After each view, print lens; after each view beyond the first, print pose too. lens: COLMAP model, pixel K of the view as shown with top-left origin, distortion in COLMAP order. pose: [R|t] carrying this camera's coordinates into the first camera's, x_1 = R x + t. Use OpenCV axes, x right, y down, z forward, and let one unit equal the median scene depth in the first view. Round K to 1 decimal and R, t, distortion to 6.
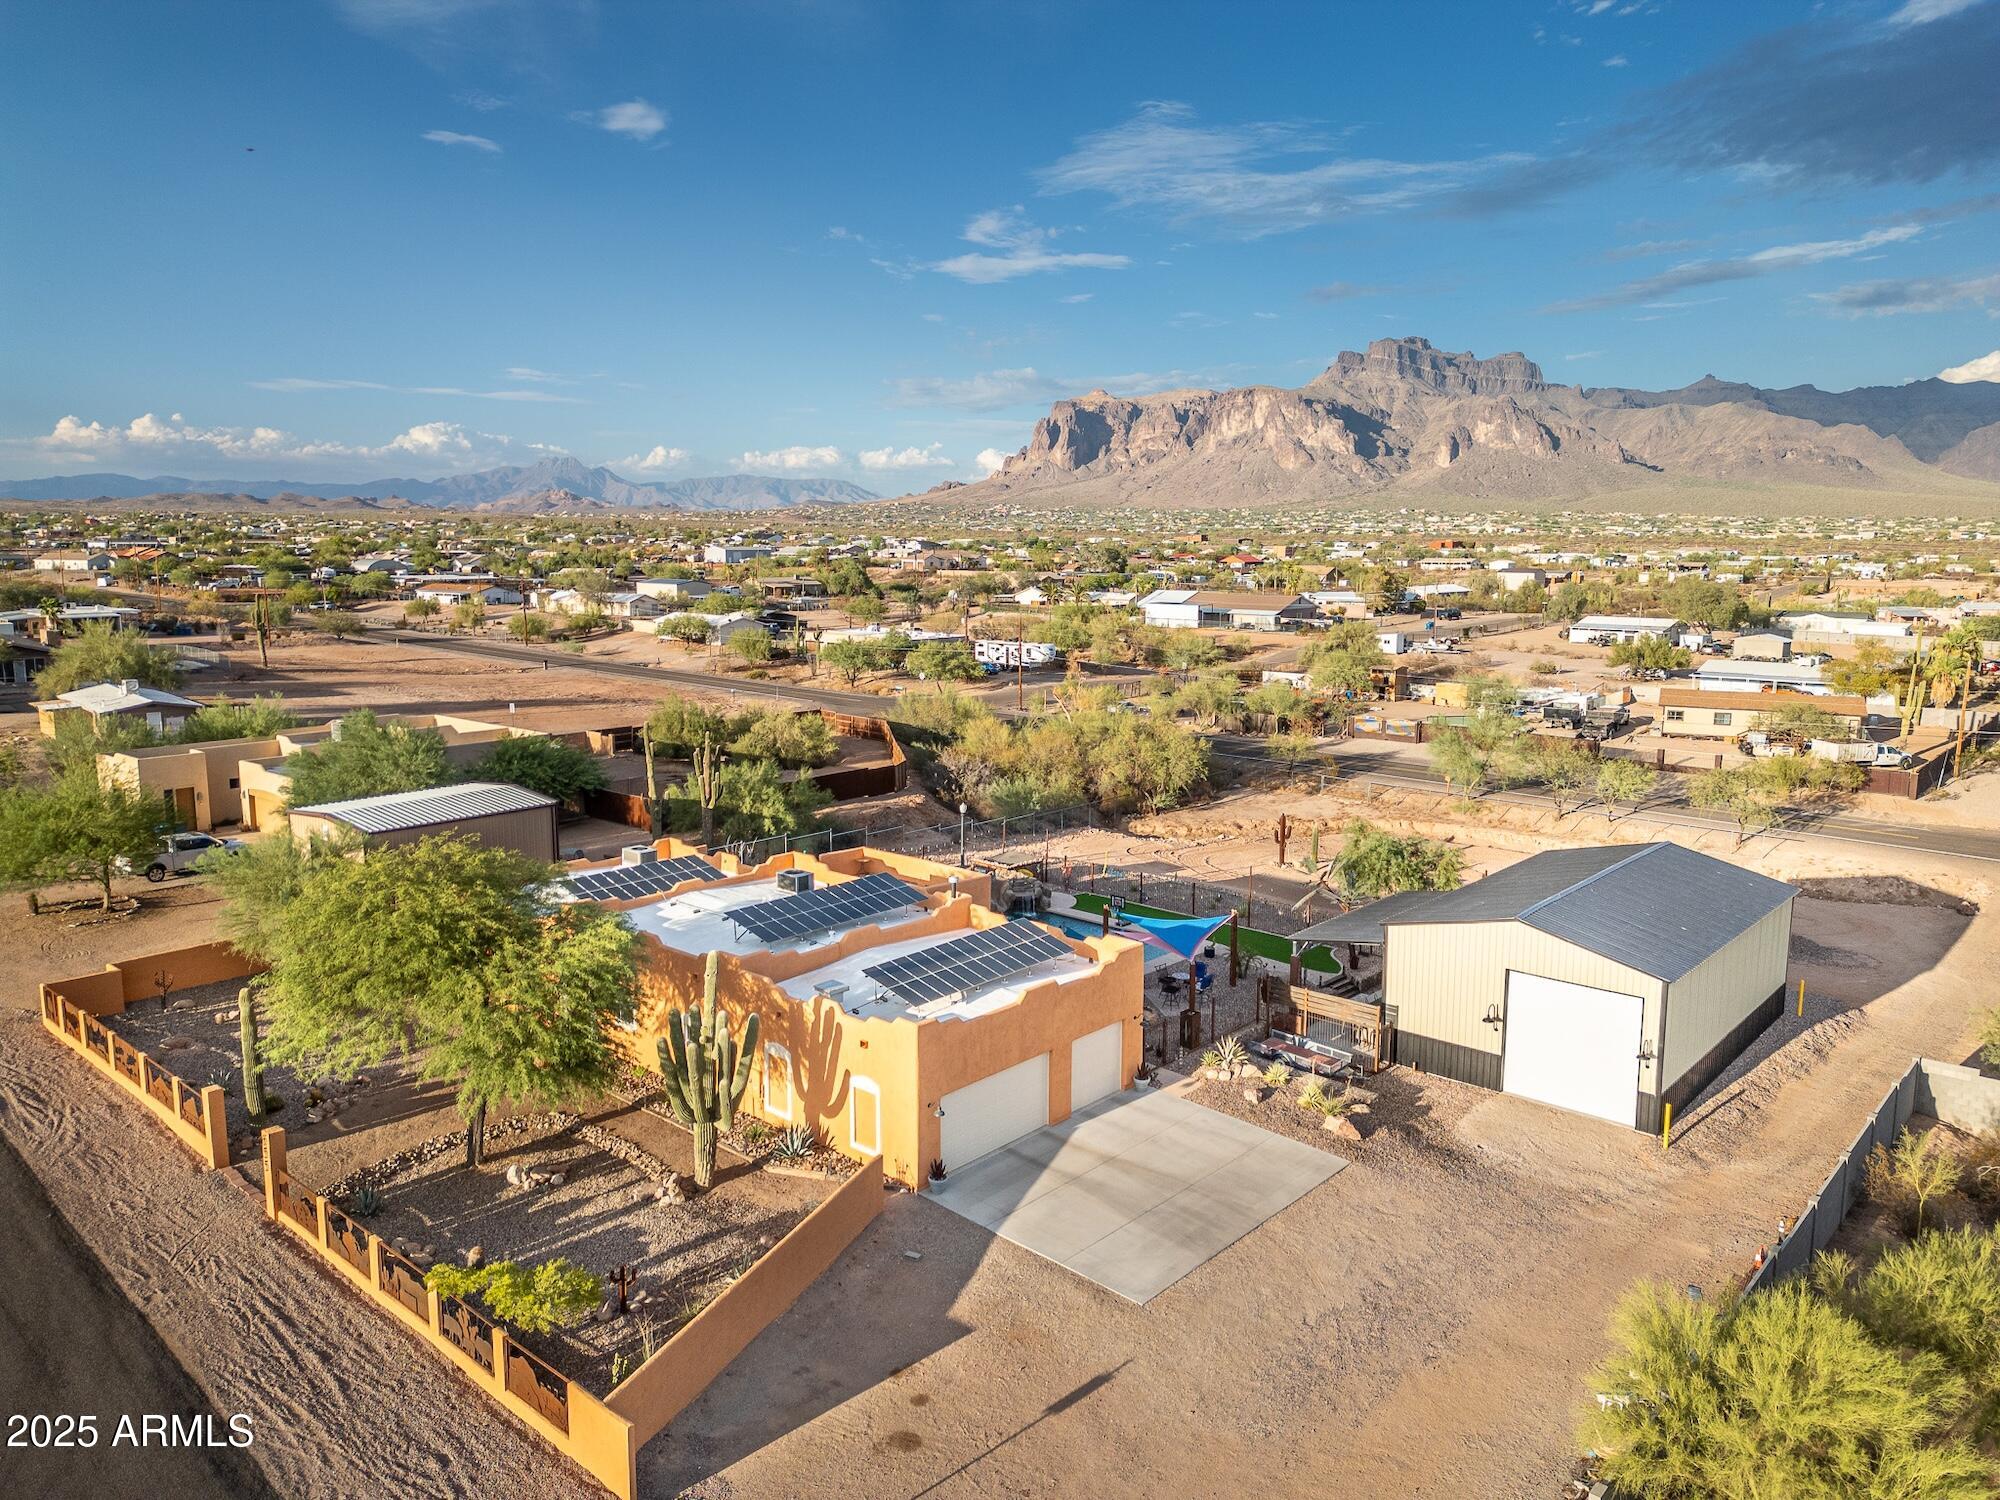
lens RADIAL K [[1396.8, 0, 996.9], [0, 1396.8, 748.8], [0, 0, 1]] dist [0.064590, -0.057030]
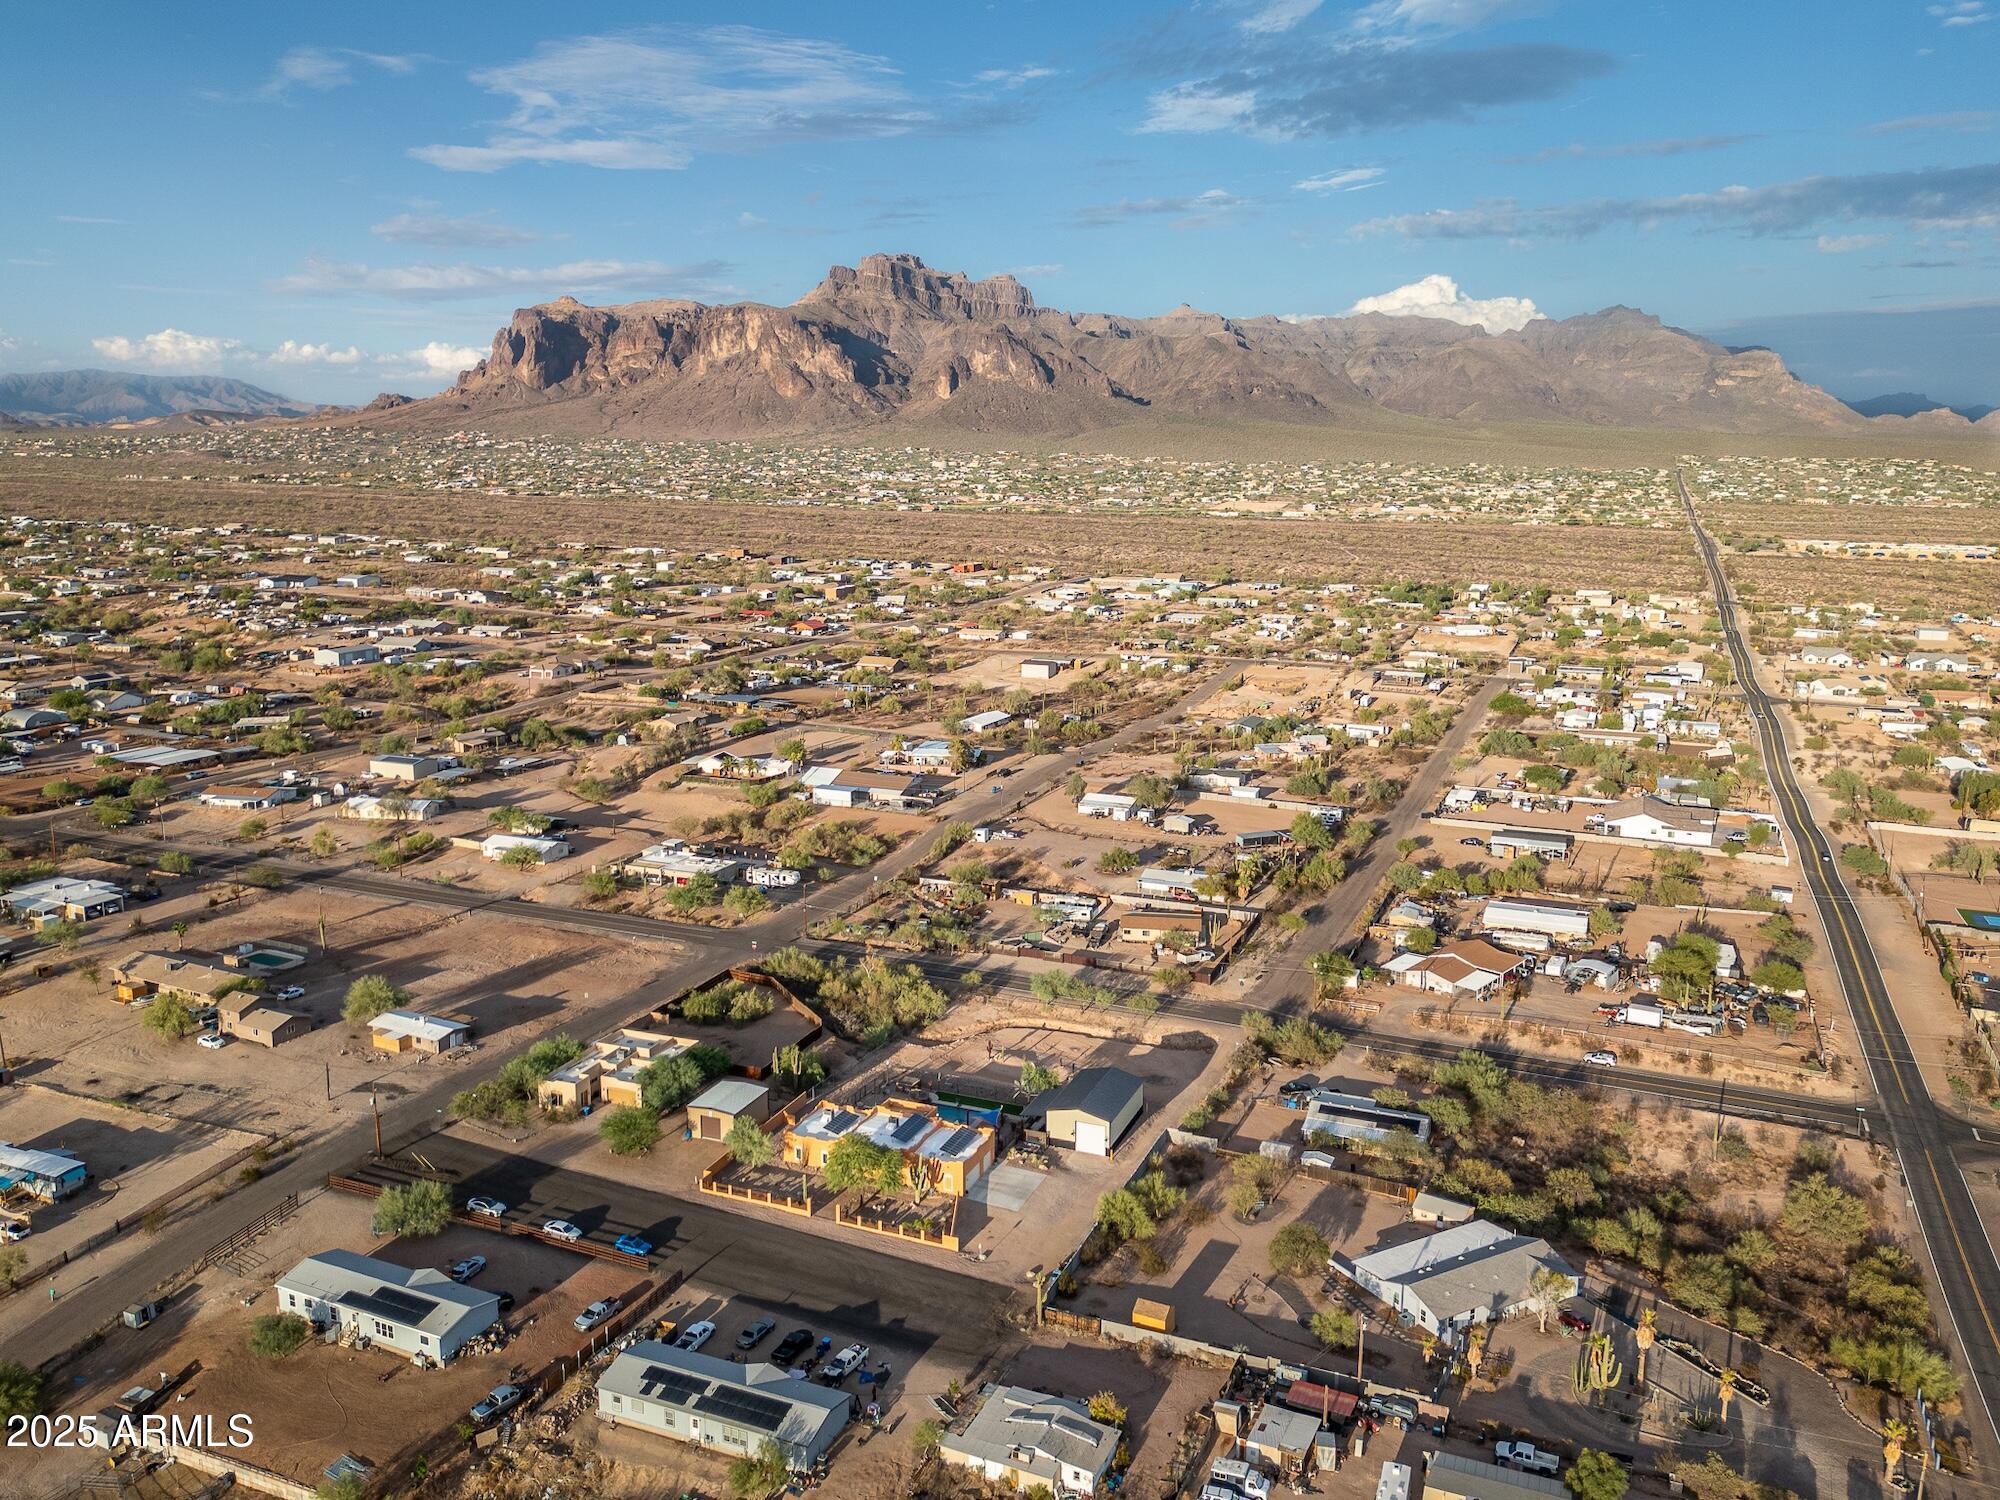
lens RADIAL K [[1532.1, 0, 1000.0], [0, 1532.1, 750.0], [0, 0, 1]] dist [0.106273, -0.139925]
pose [[0.942979, -0.061947, 0.327038, -1.124253], [0.048400, 0.997605, 0.049407, -1.041190], [-0.329316, -0.030761, 0.943719, -2.823725]]
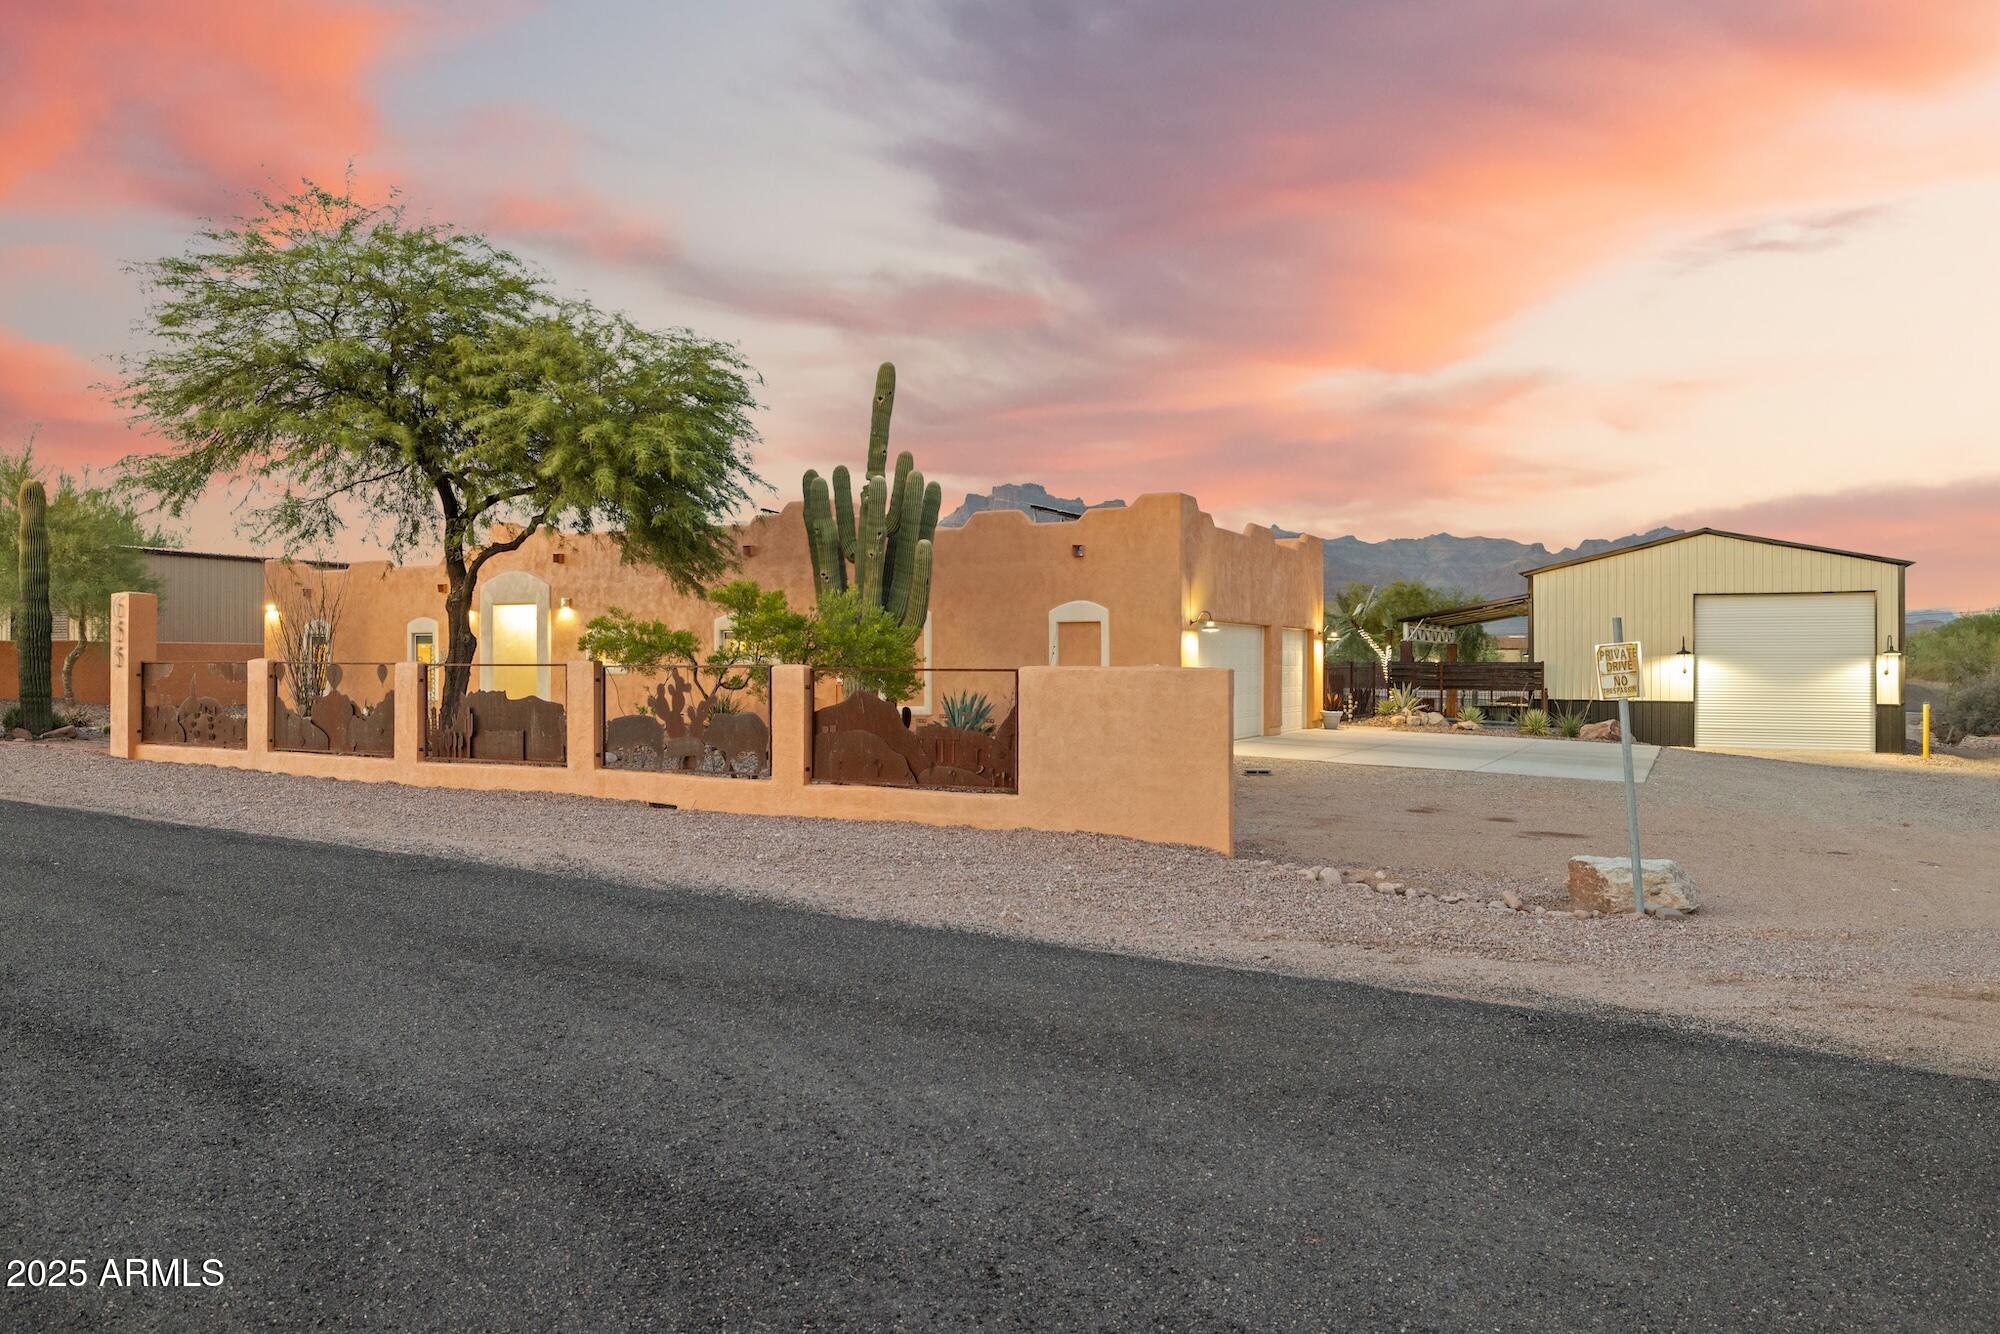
lens RADIAL K [[1367.1, 0, 990.4], [0, 1367.1, 669.3], [0, 0, 1]] dist [-0.000218, -0.000241]
pose [[0.968731, -0.002882, 0.248098, -0.225303], [0.038965, 0.989292, -0.140652, 0.270835], [-0.245036, 0.145921, 0.958470, 0.292850]]
